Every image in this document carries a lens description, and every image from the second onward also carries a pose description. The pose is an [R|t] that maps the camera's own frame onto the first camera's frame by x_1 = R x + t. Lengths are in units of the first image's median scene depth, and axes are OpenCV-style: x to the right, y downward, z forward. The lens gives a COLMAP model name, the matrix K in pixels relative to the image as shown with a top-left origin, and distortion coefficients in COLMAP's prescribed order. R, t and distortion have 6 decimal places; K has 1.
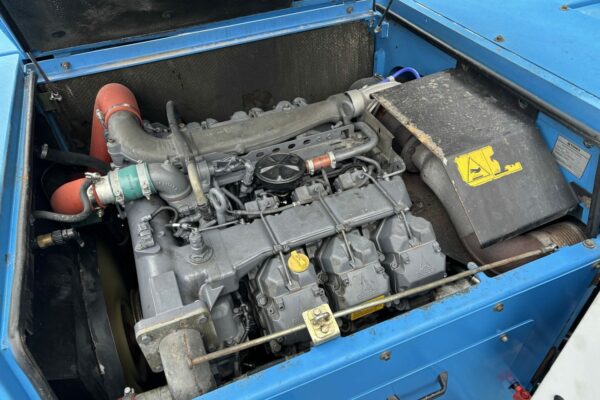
lens RADIAL K [[452.5, 0, 301.4], [0, 452.5, 201.3], [0, 0, 1]] dist [0.036310, -0.035669]
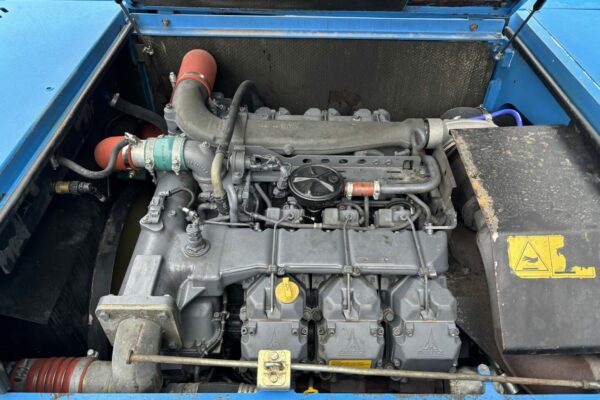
lens RADIAL K [[452.5, 0, 297.7], [0, 452.5, 197.5], [0, 0, 1]] dist [0.036310, -0.035669]
pose [[0.923080, 0.302199, -0.237907, 0.147103], [-0.296299, 0.953140, 0.061078, -0.090618], [0.245216, 0.014112, 0.969366, 0.106067]]
